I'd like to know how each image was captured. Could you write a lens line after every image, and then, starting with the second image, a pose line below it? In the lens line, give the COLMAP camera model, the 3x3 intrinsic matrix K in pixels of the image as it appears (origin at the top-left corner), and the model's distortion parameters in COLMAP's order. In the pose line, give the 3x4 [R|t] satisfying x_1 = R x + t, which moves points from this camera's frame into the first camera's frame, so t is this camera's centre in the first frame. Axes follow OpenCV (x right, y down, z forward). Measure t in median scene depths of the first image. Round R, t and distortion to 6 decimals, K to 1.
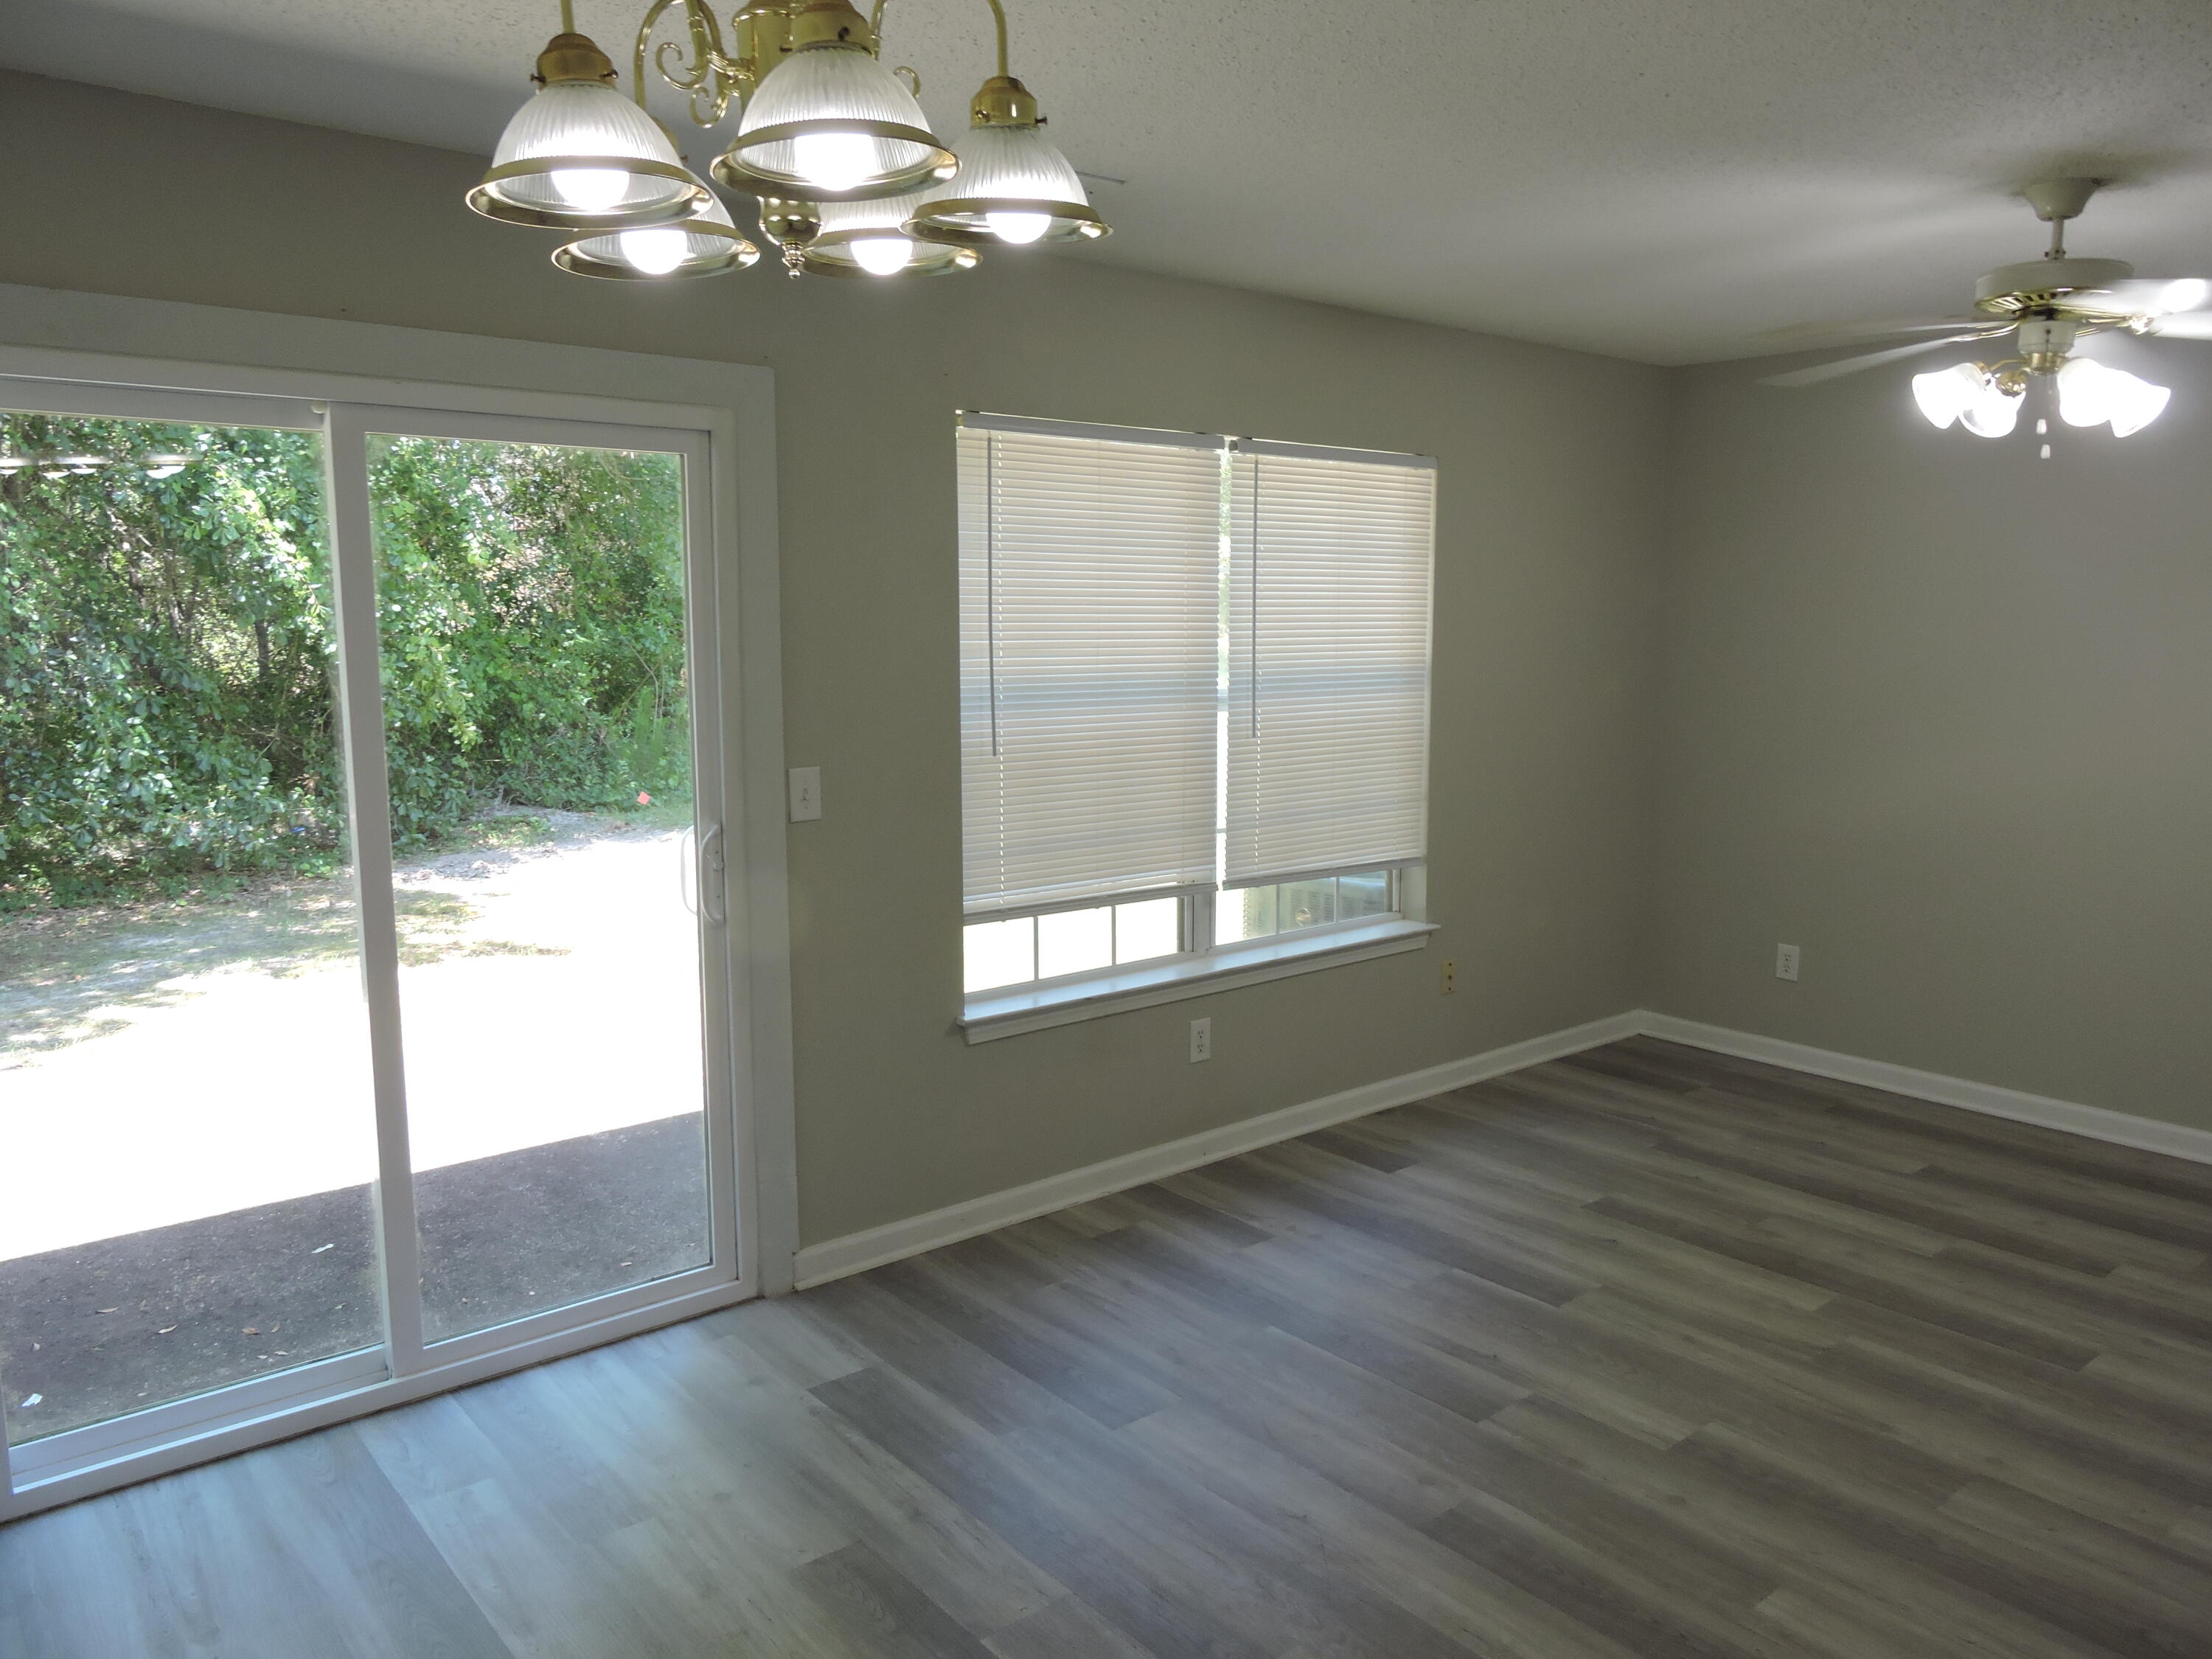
lens RADIAL K [[1589.3, 0, 1111.1], [0, 1589.3, 838.5], [0, 0, 1]] dist [0.004787, 0.000107]
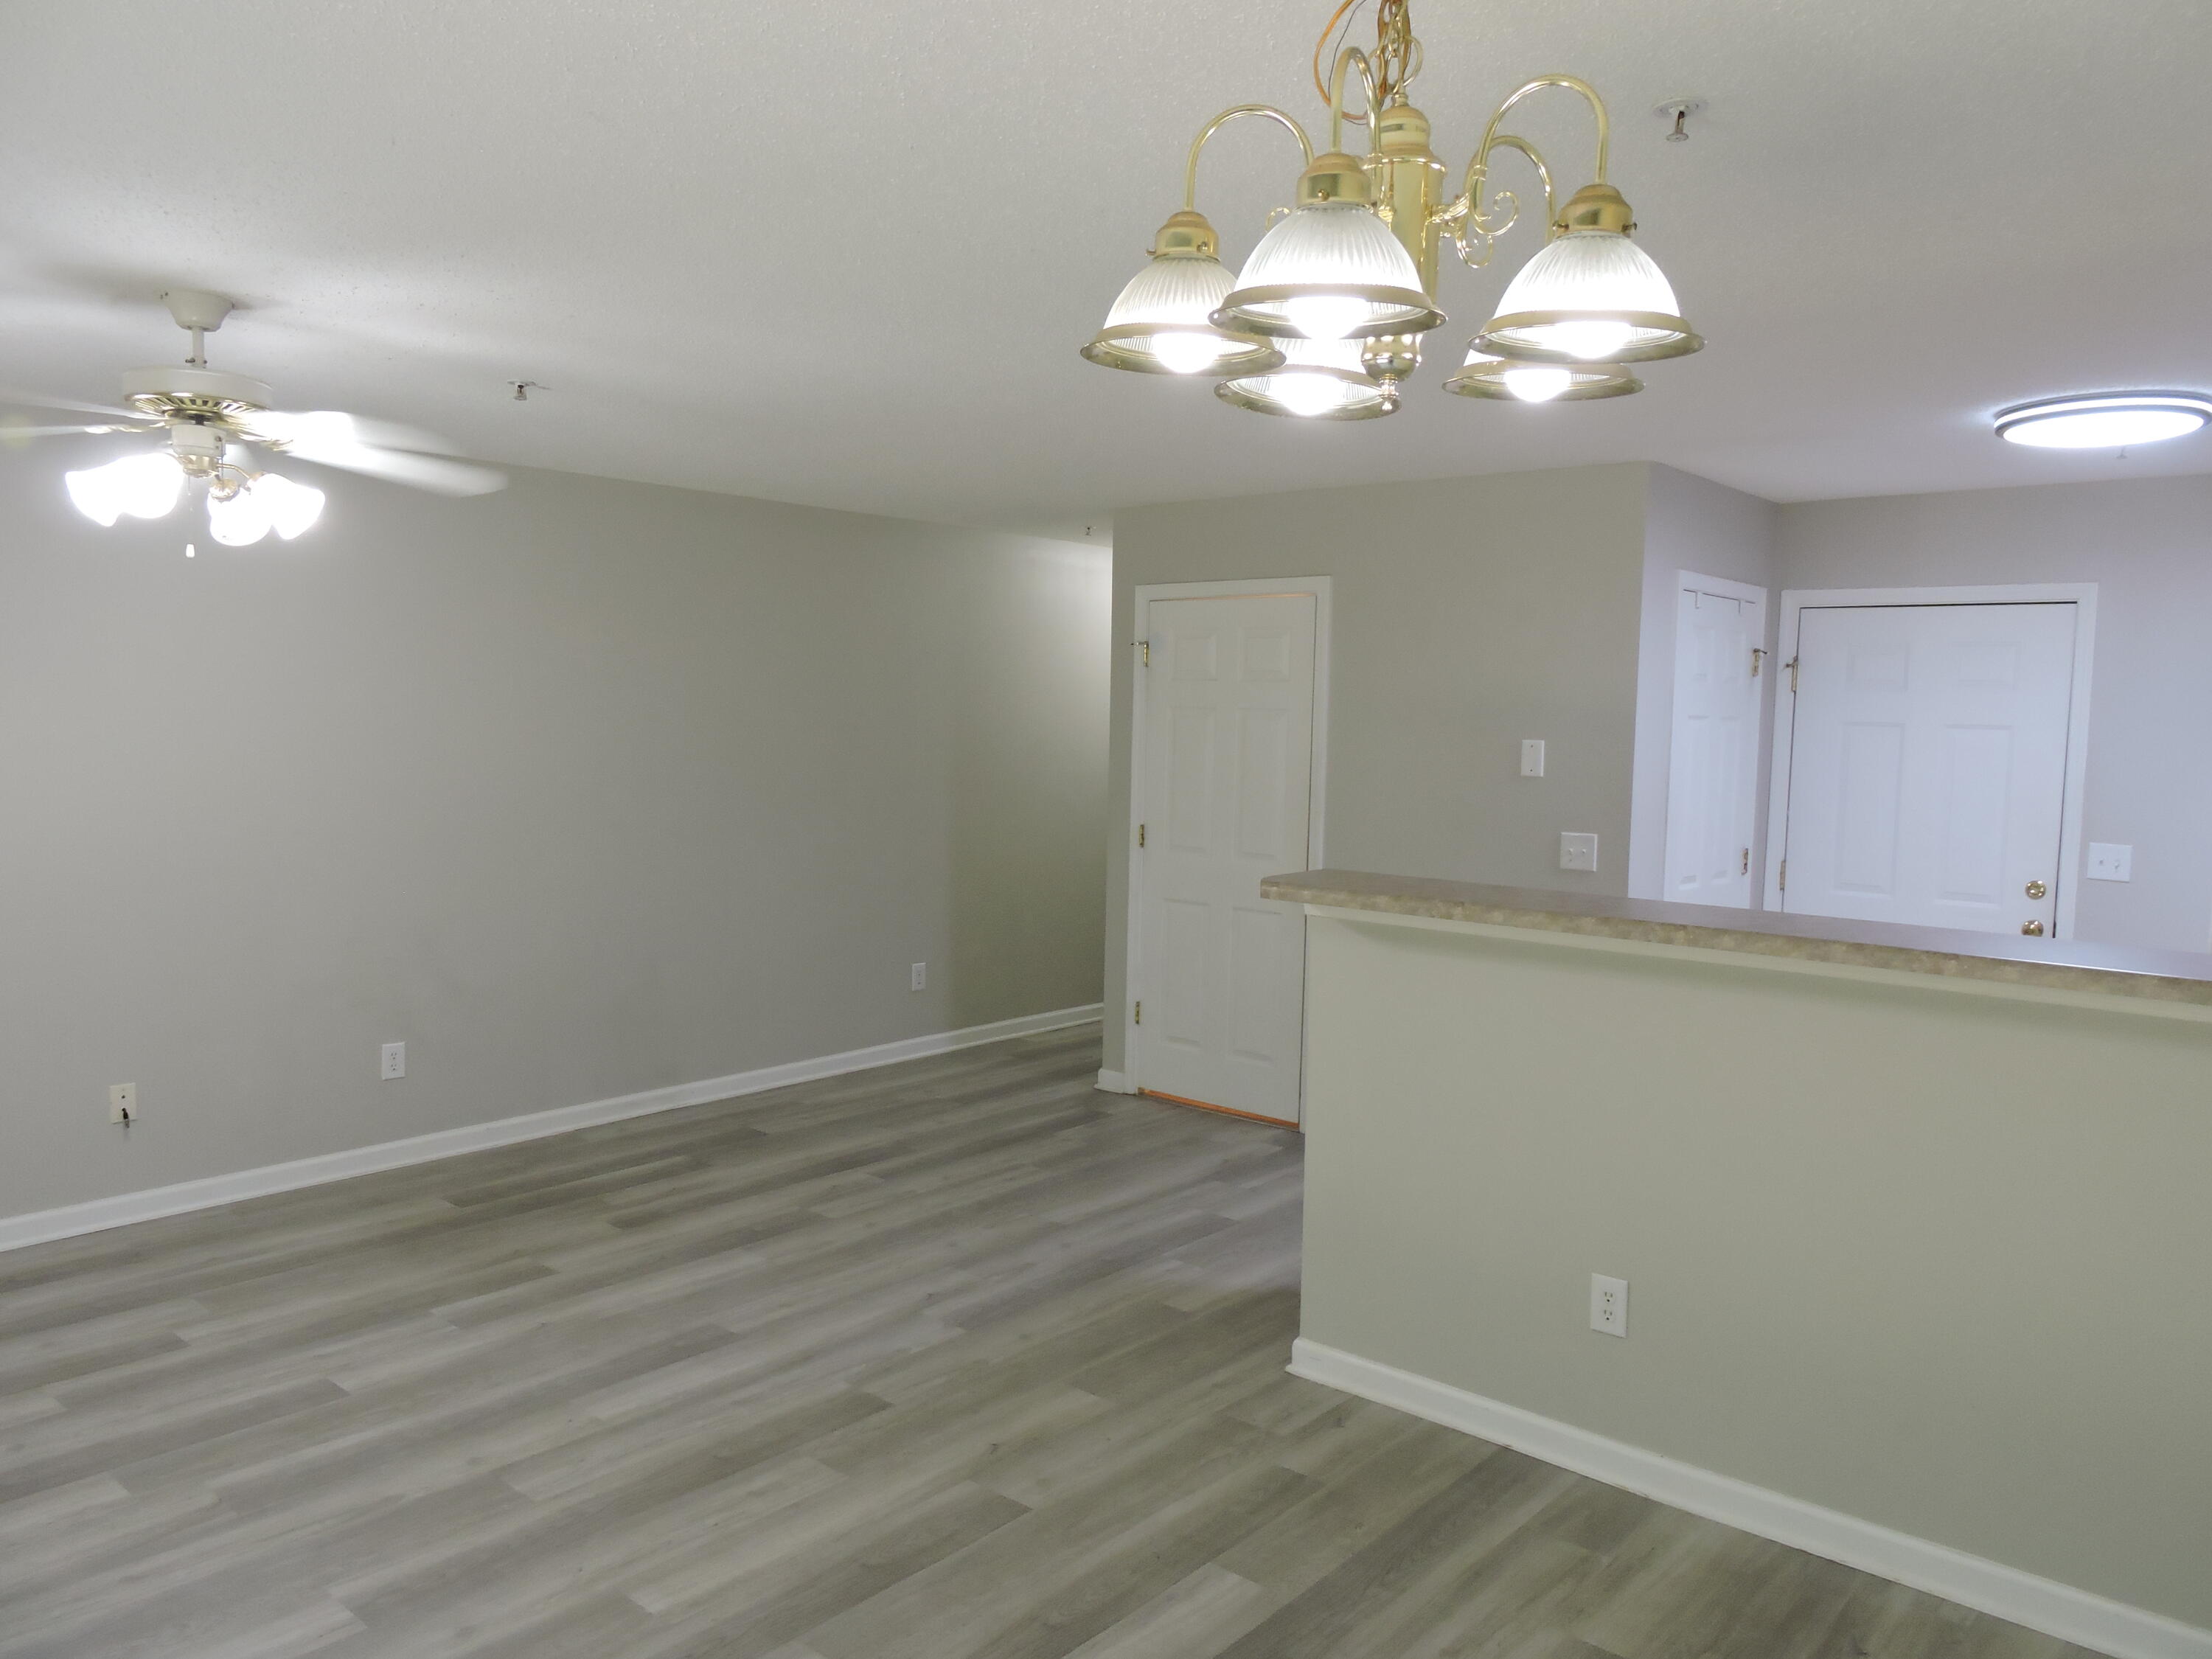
lens RADIAL K [[1592.0, 0, 1113.4], [0, 1592.0, 836.3], [0, 0, 1]] dist [0.004606, -0.005448]
pose [[-0.154559, -0.082790, 0.984509, -0.486146], [0.128590, 0.986321, 0.103130, -0.083894], [-0.979580, 0.142538, -0.141798, 0.547251]]
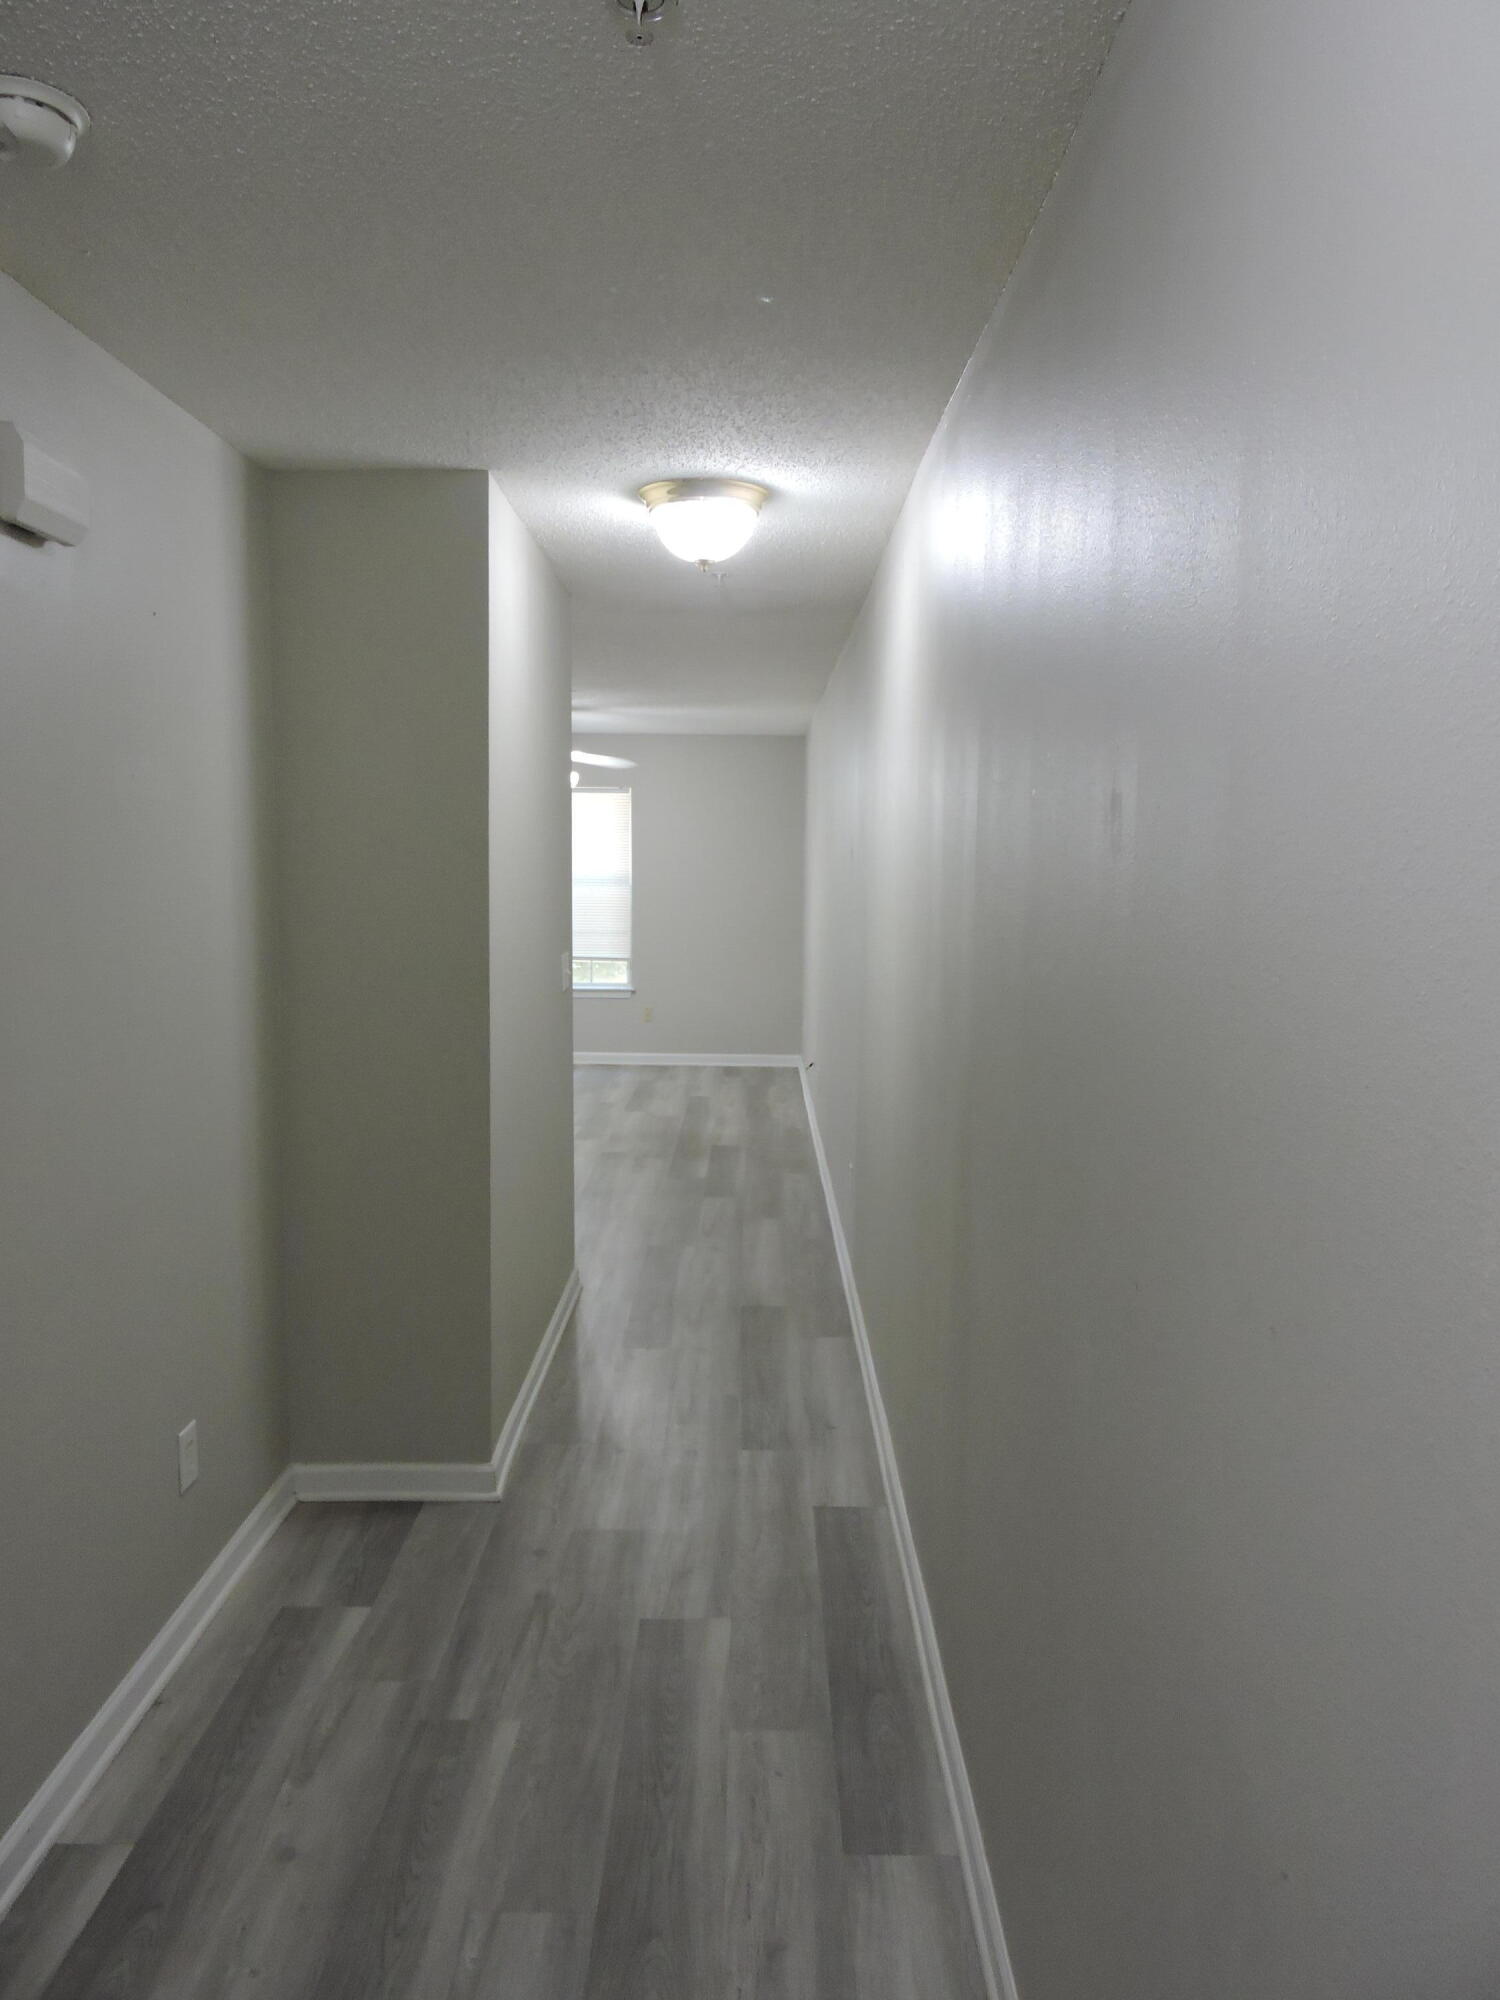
lens RADIAL K [[1437.0, 0, 750.0], [0, 1437.0, 1000.0], [0, 0, 1]] dist [0.004787, 0.000107]
pose [[0.763918, 0.080164, -0.640314, 2.371425], [-0.116385, 0.993098, -0.014522, 0.116055], [0.634731, 0.085616, 0.767976, -0.693299]]
